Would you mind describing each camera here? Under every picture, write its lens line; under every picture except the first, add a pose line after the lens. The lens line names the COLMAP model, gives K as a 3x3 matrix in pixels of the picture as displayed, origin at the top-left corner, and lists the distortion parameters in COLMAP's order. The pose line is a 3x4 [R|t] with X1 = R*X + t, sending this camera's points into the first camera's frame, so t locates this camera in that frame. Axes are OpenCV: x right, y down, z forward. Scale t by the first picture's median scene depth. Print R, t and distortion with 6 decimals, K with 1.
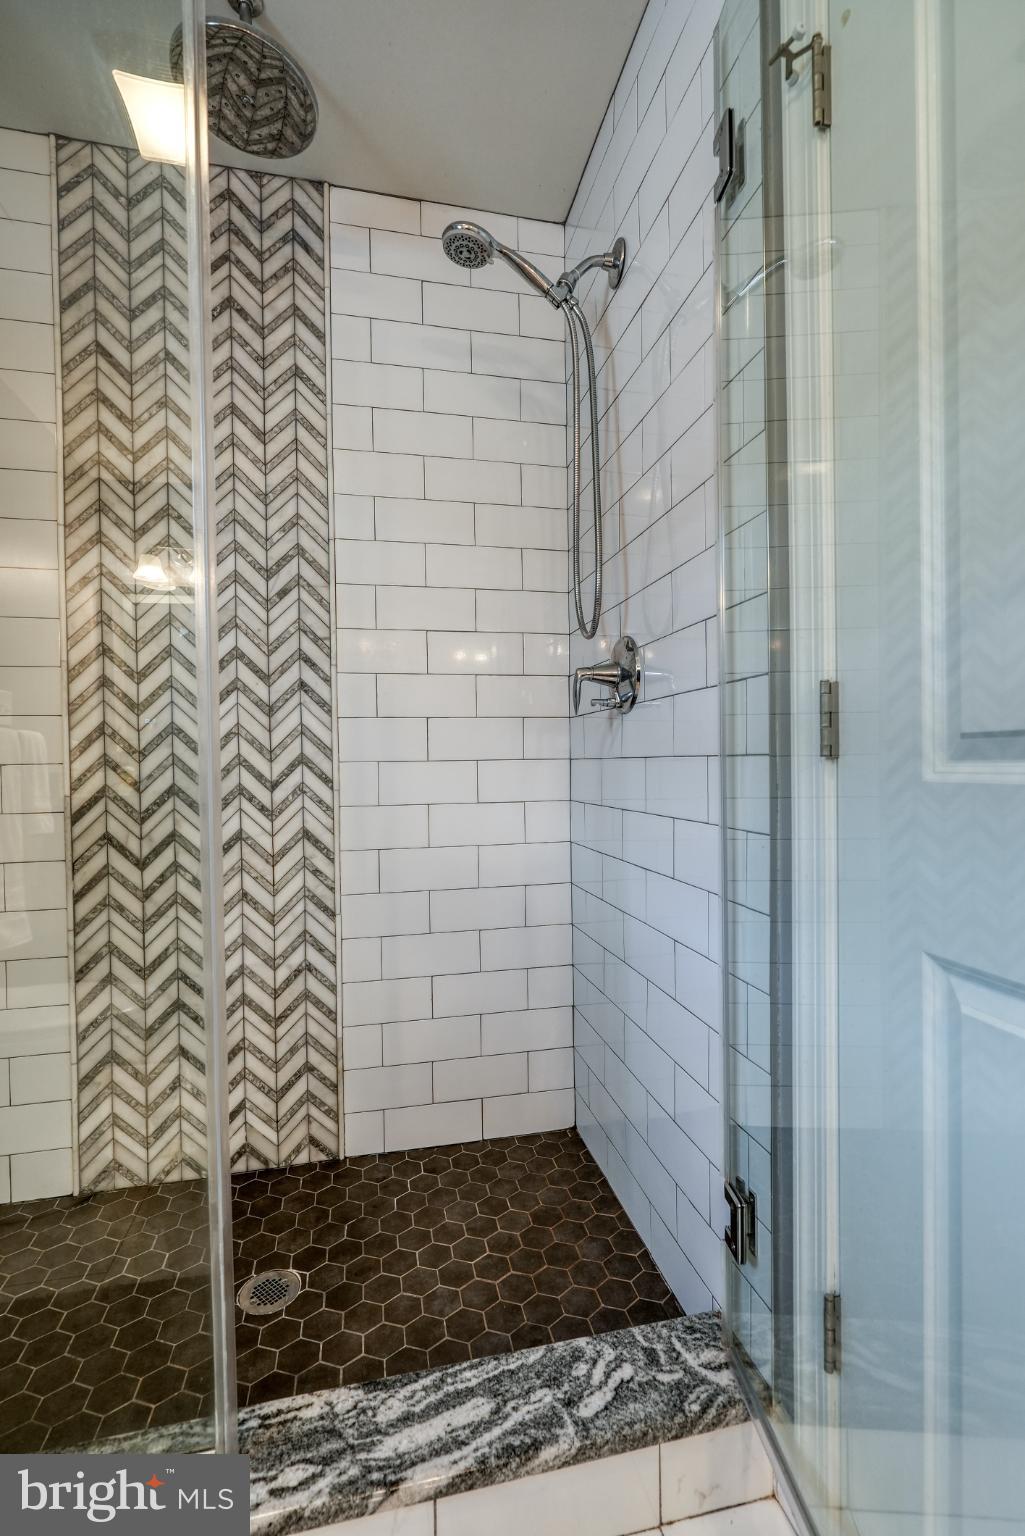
lens RADIAL K [[698.8, 0, 517.5], [0, 698.8, 769.8], [0, 0, 1]] dist [-0.007575, 0.003242]
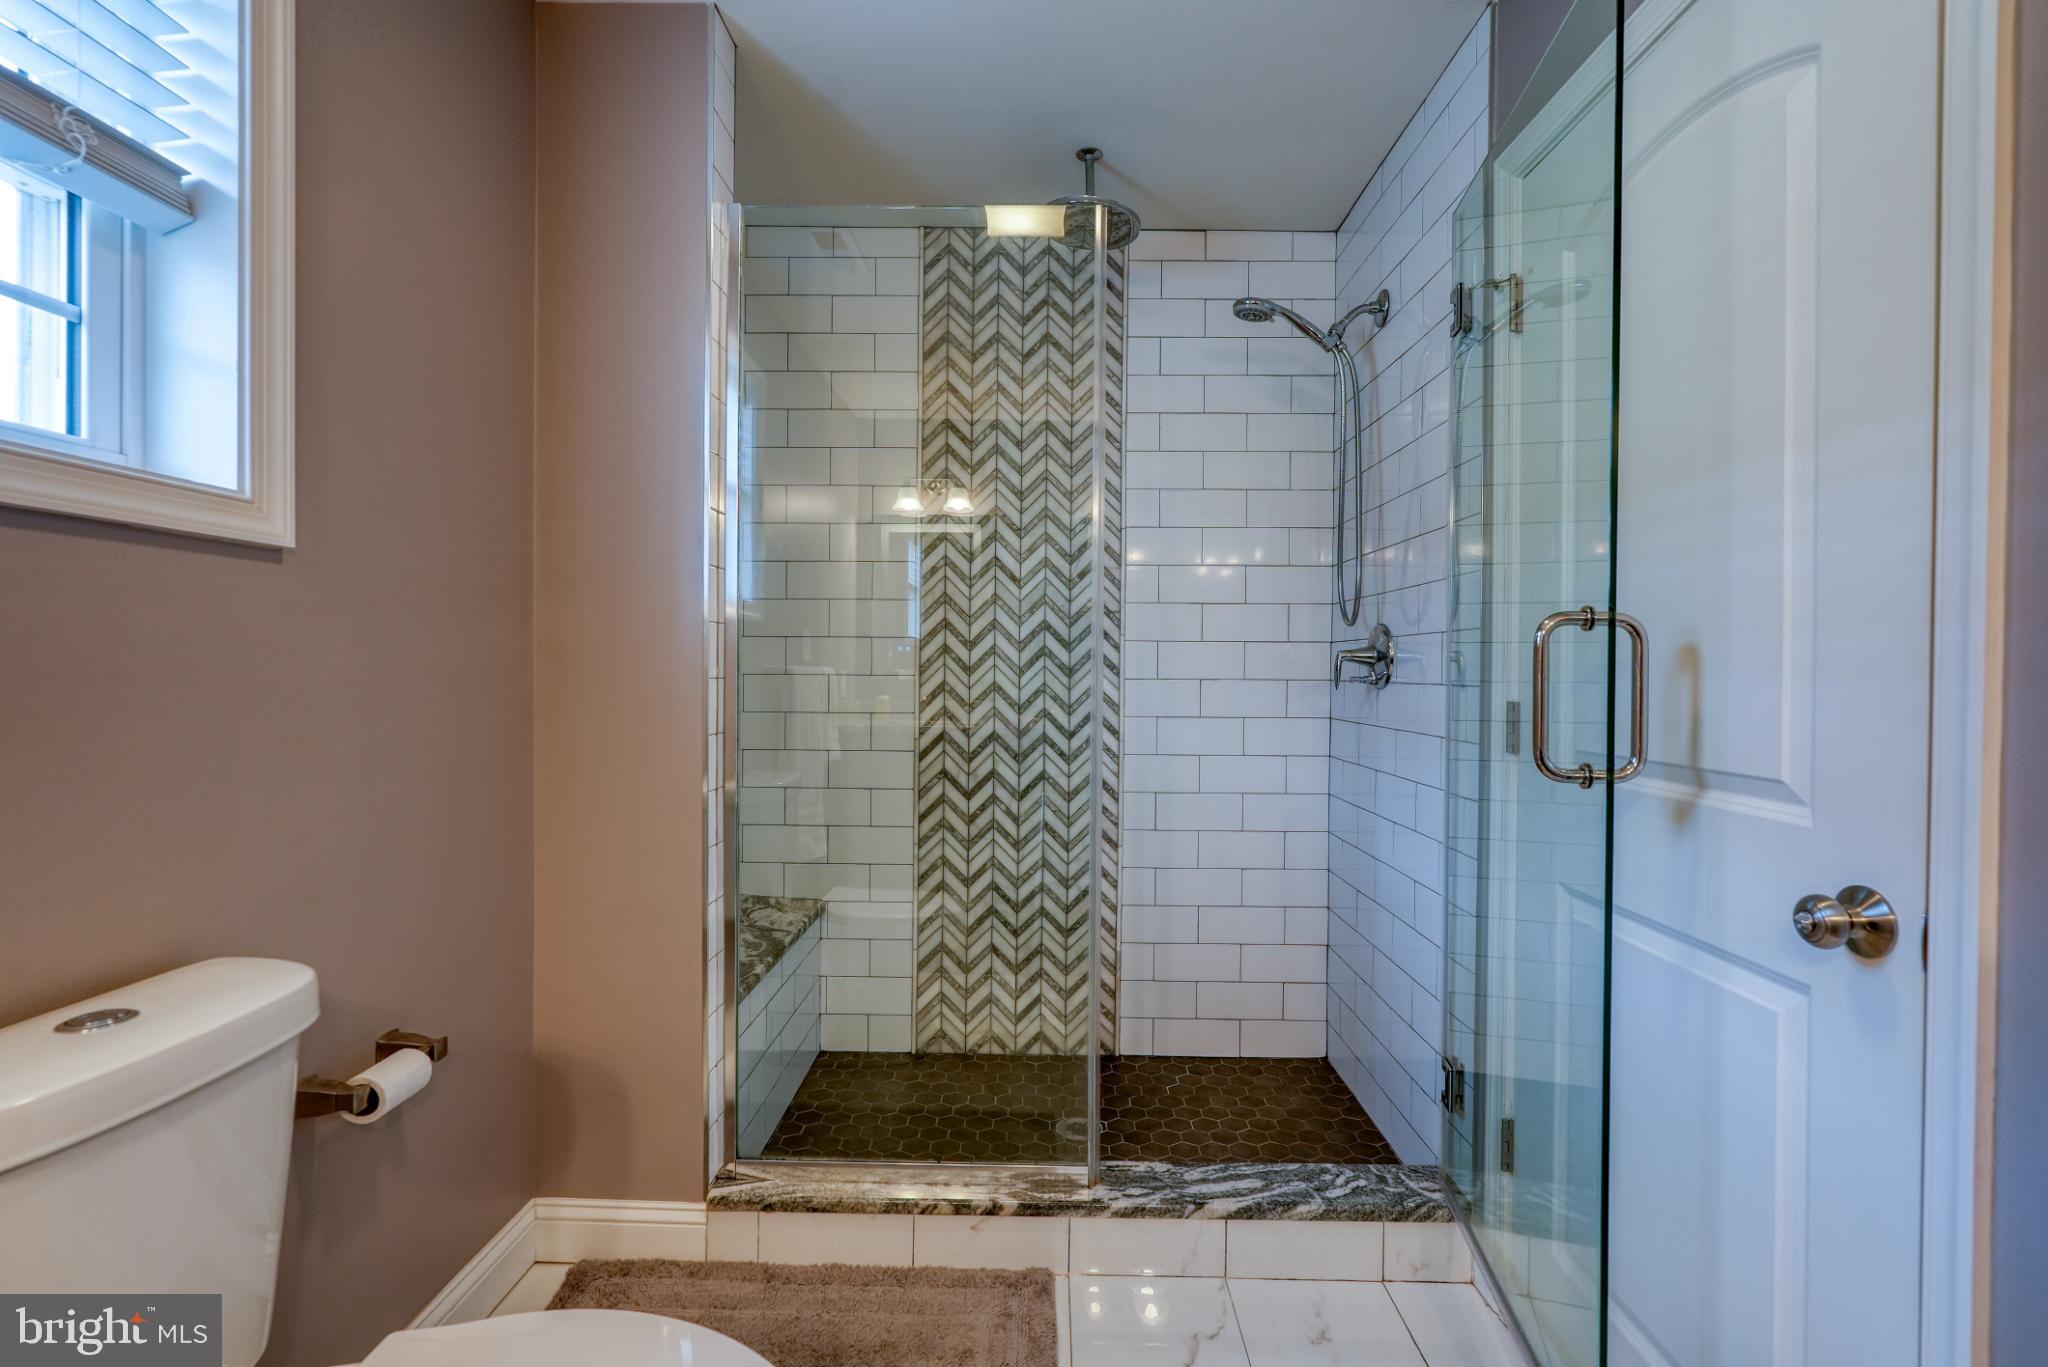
lens RADIAL K [[931.7, 0, 1029.8], [0, 931.7, 673.2], [0, 0, 1]] dist [-0.007575, 0.003242]
pose [[0.971743, 0.023897, -0.234829, -0.047413], [-0.025268, 0.999677, -0.002828, -0.081580], [0.234685, 0.008682, 0.972033, -0.606408]]
